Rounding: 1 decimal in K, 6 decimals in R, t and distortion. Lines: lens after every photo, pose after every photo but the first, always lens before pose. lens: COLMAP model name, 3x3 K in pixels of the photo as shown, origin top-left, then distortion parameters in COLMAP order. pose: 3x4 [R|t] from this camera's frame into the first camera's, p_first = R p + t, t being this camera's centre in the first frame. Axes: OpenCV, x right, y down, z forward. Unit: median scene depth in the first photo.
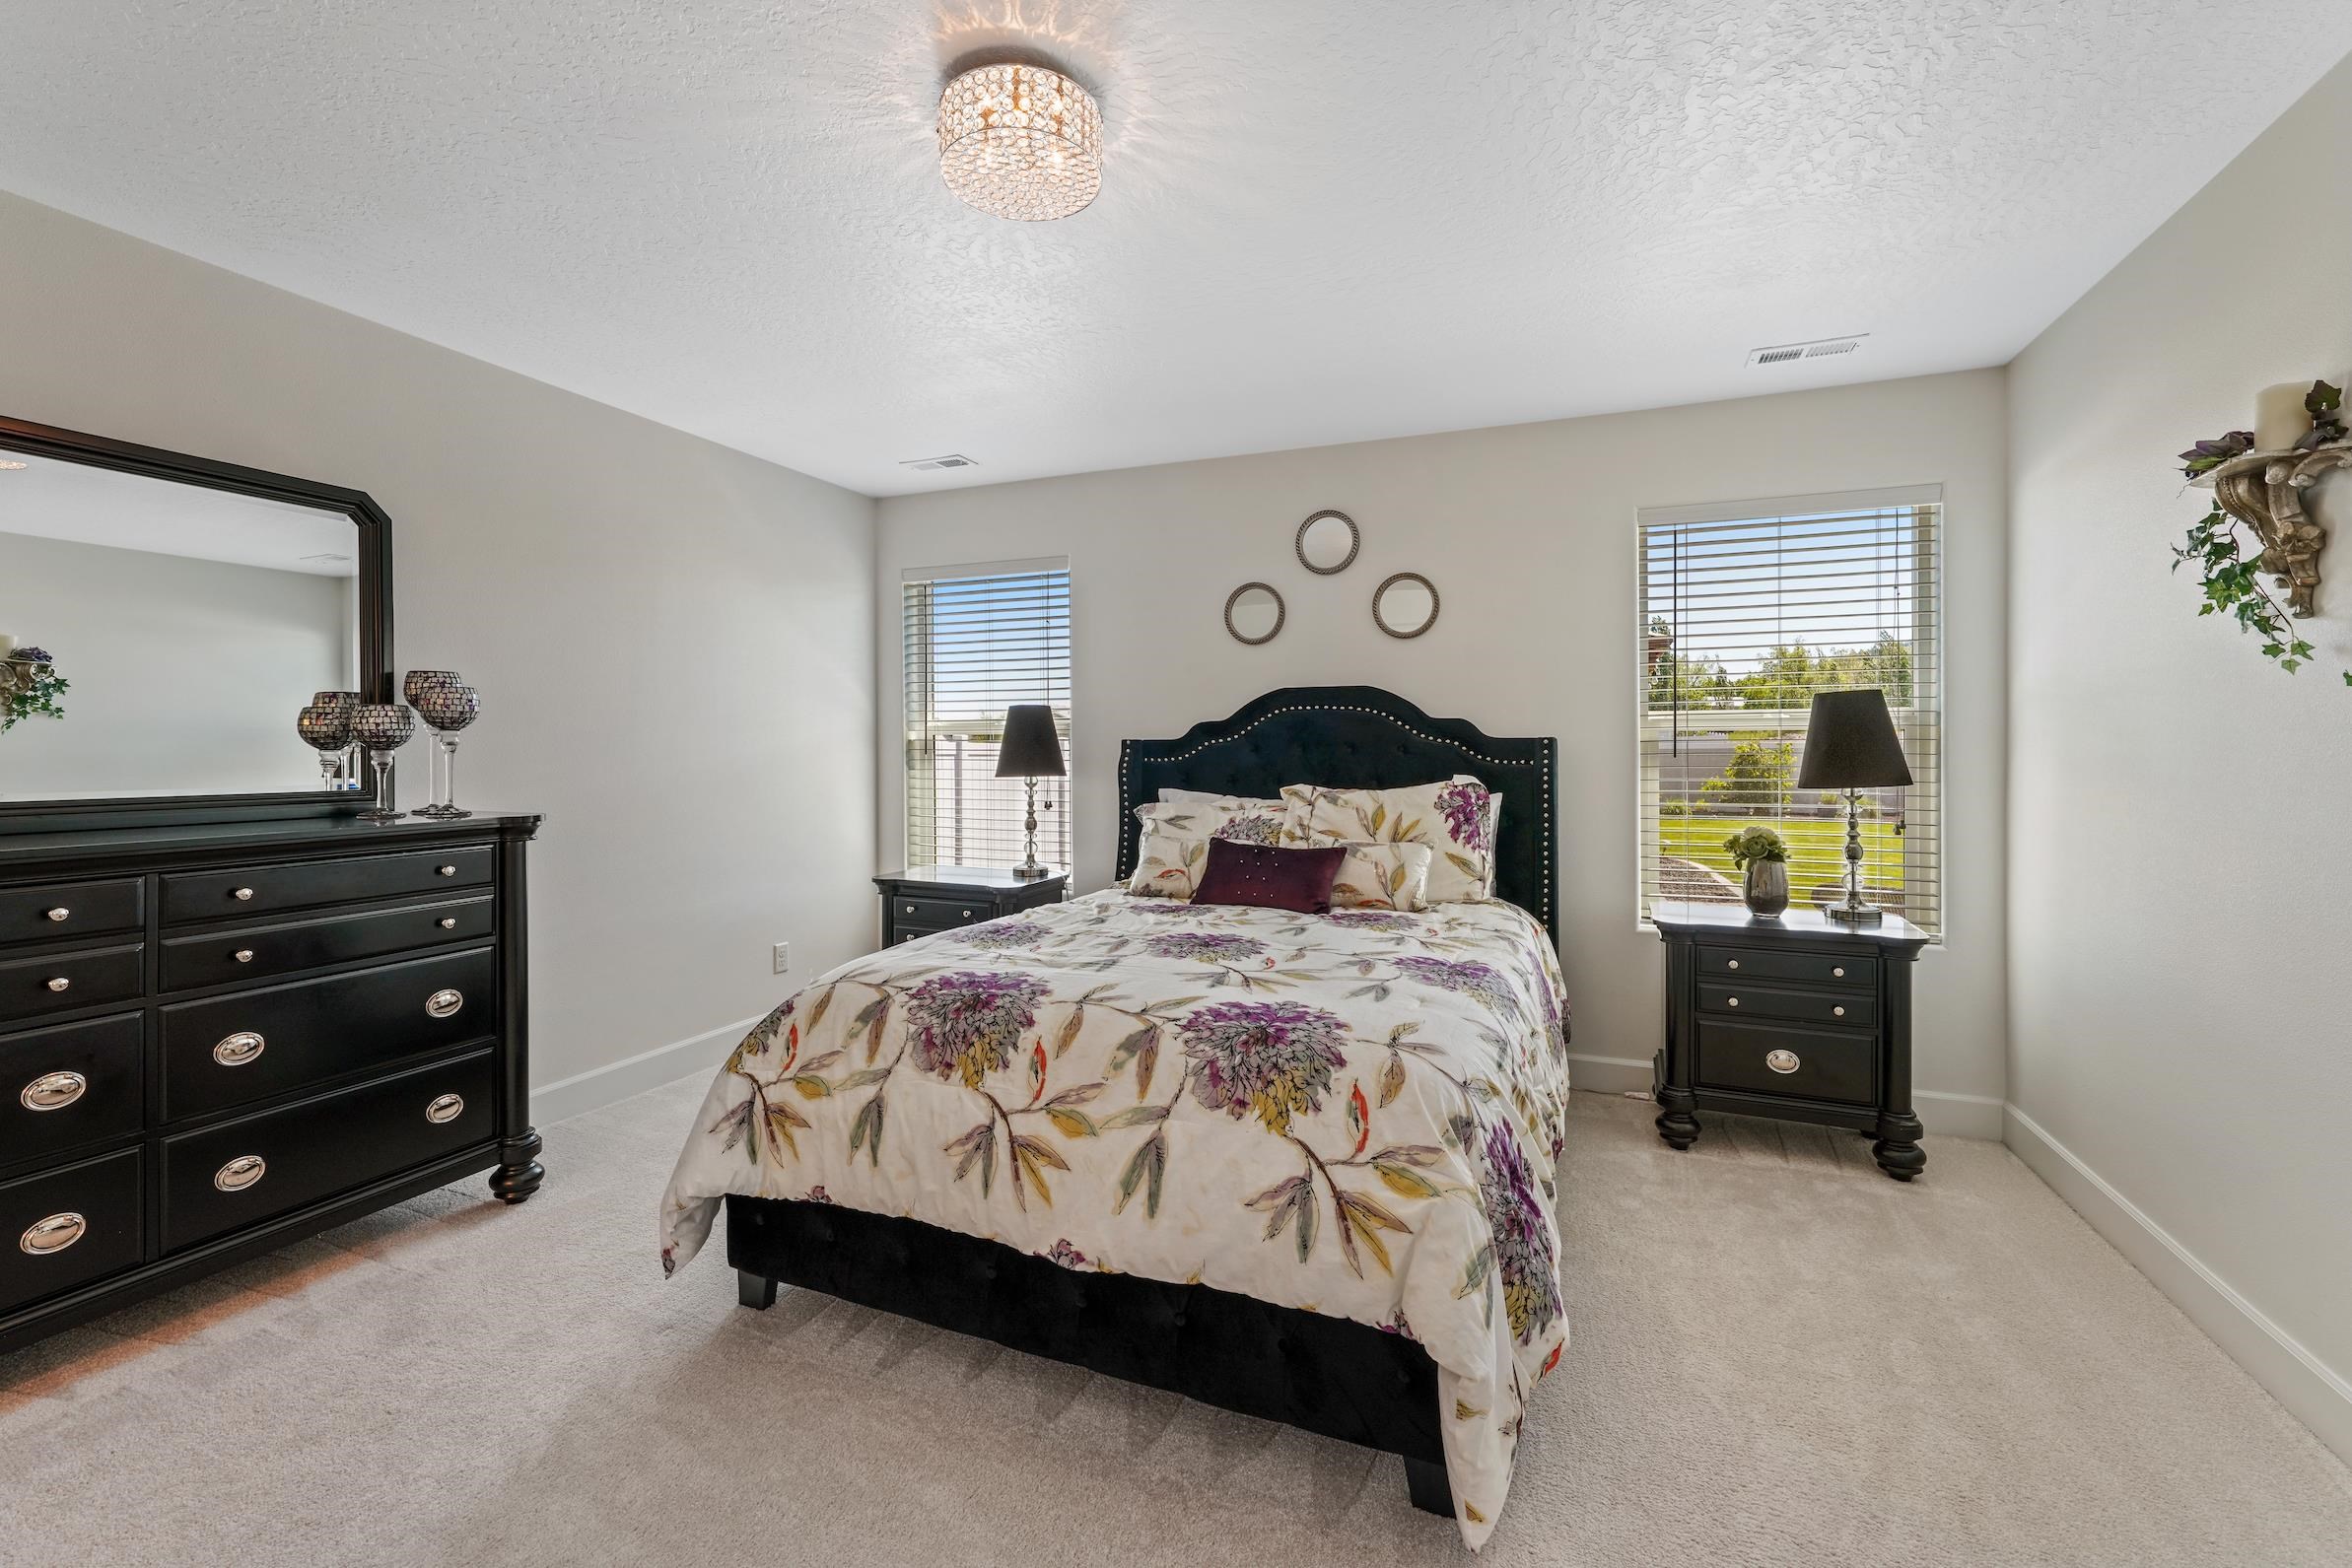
lens RADIAL K [[994.2, 0, 1172.0], [0, 994.2, 764.2], [0, 0, 1]] dist [-0.000902, 0.000248]
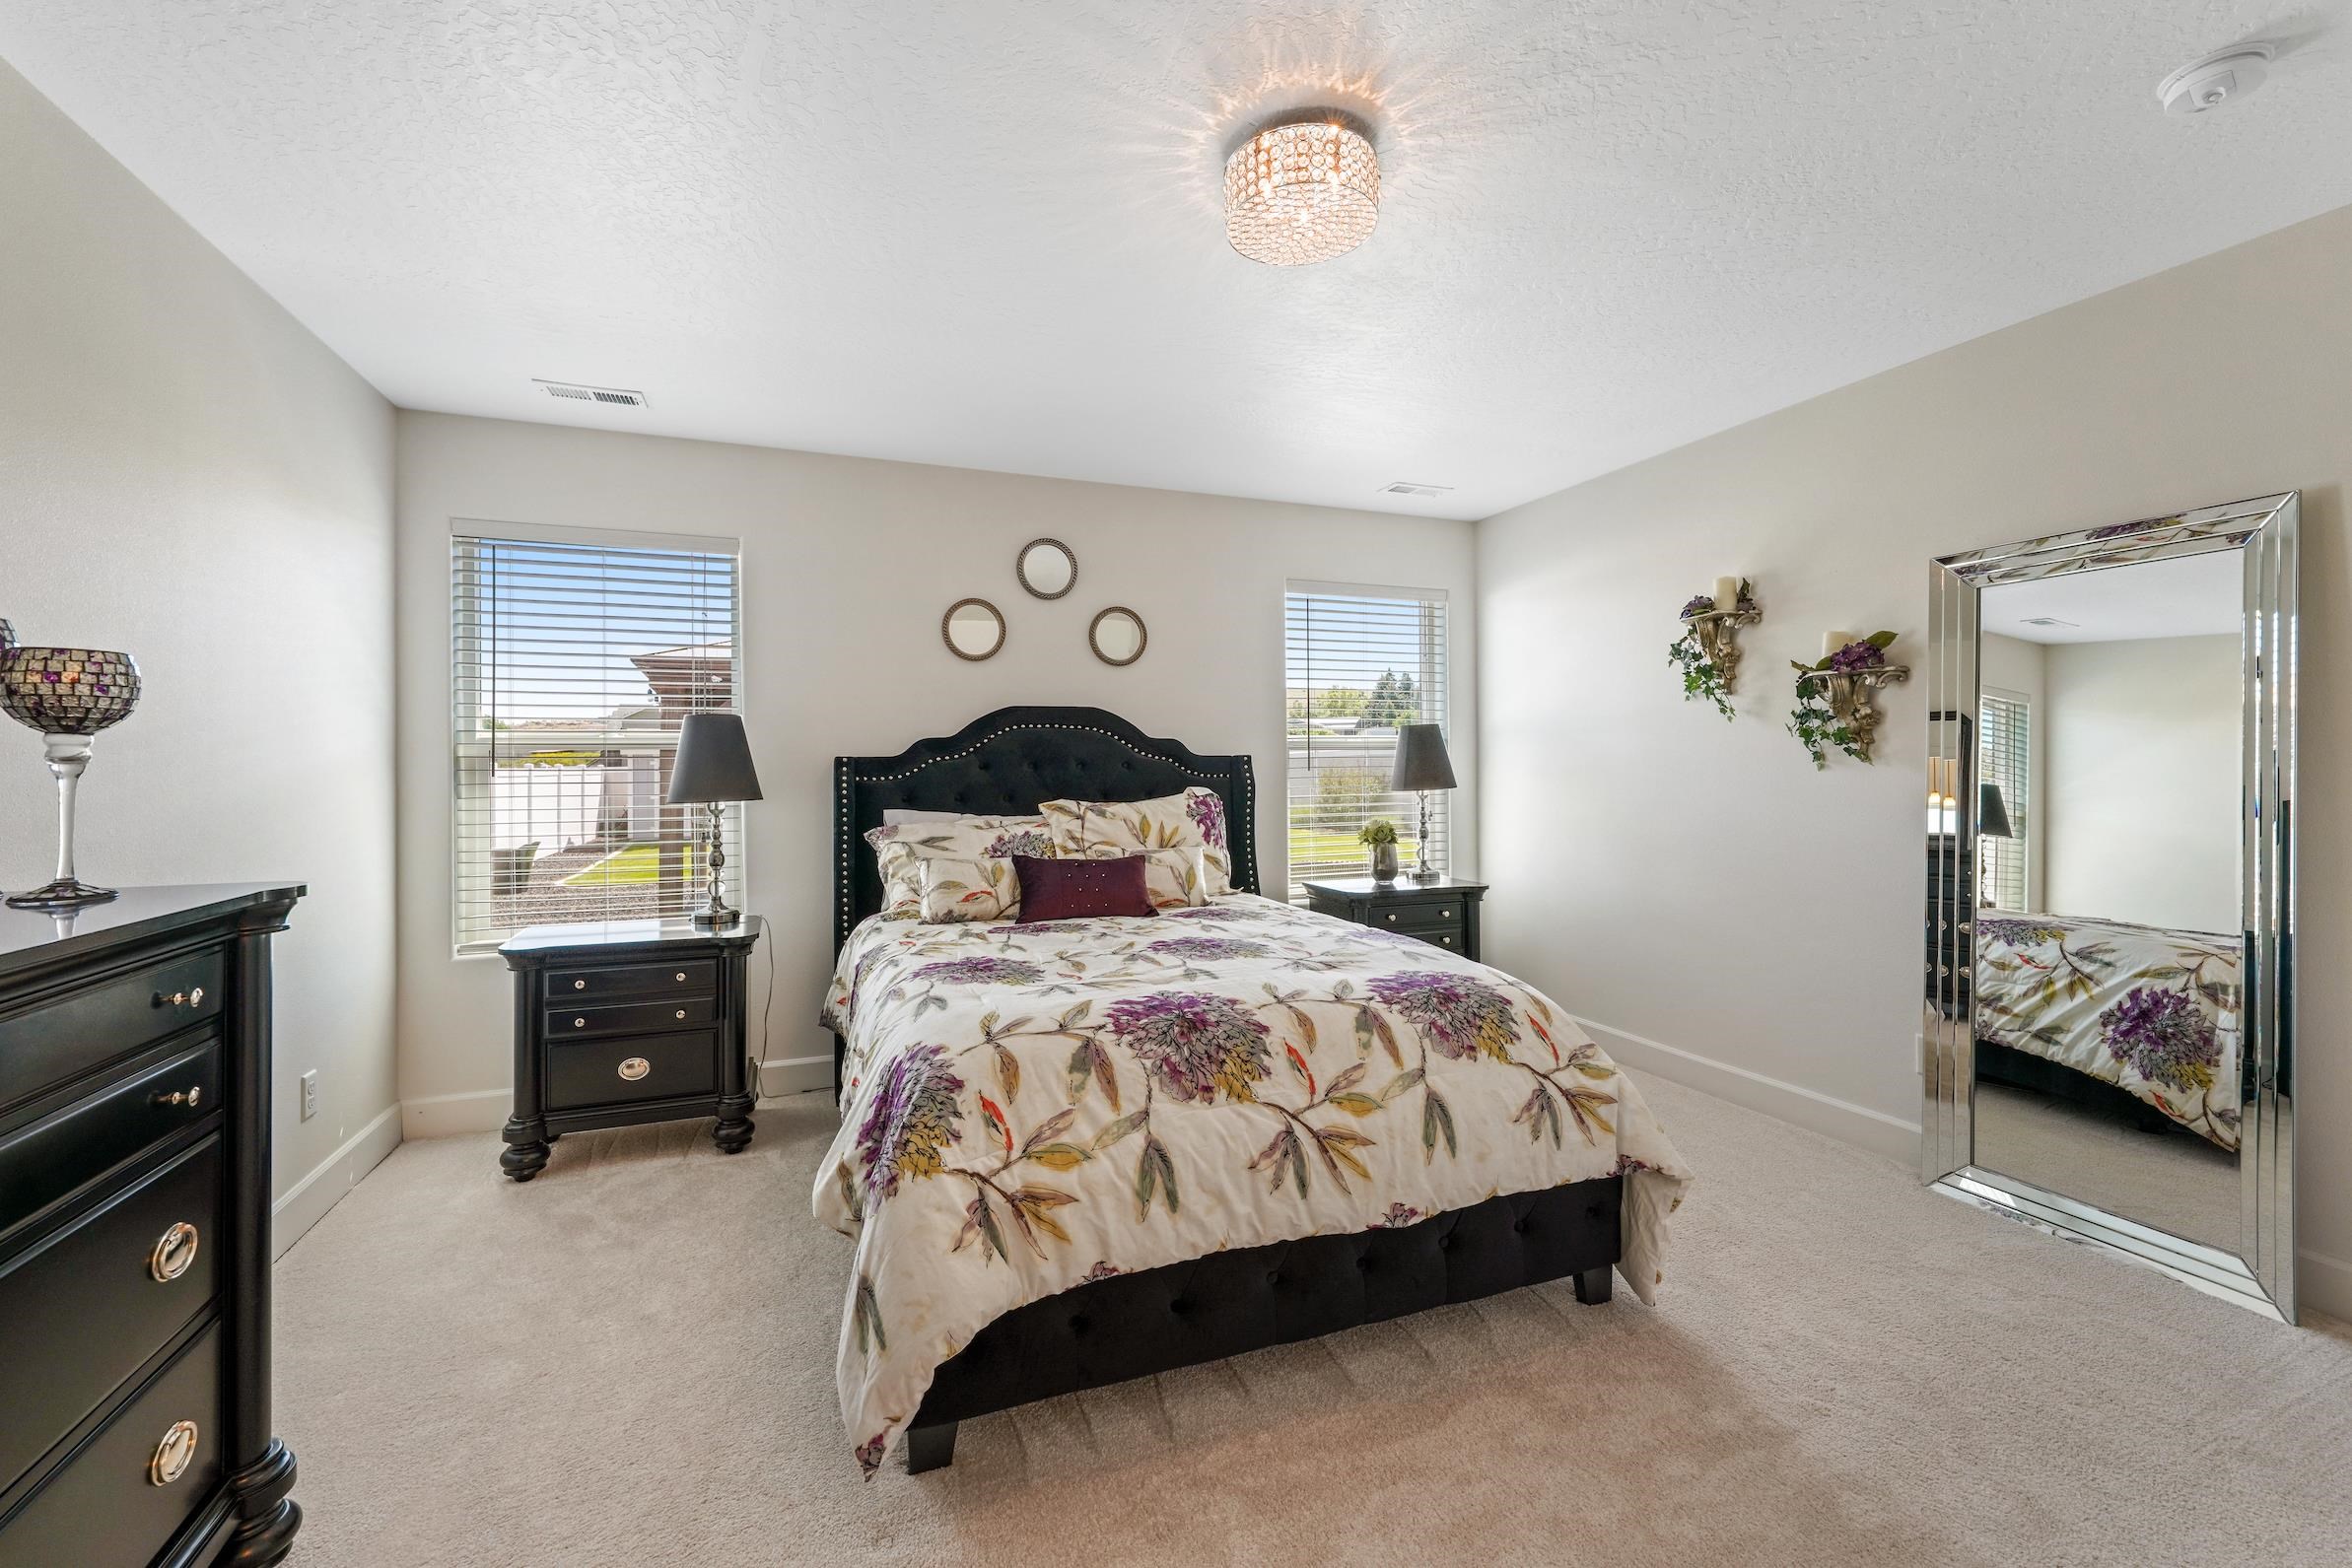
lens RADIAL K [[969.4, 0, 1176.0], [0, 969.4, 784.0], [0, 0, 1]] dist [0.005505, 0.000302]
pose [[0.720144, -0.017374, 0.693607, -0.571932], [0.016984, 0.999828, 0.007410, -0.002022], [-0.693616, 0.006444, 0.720316, 0.212643]]
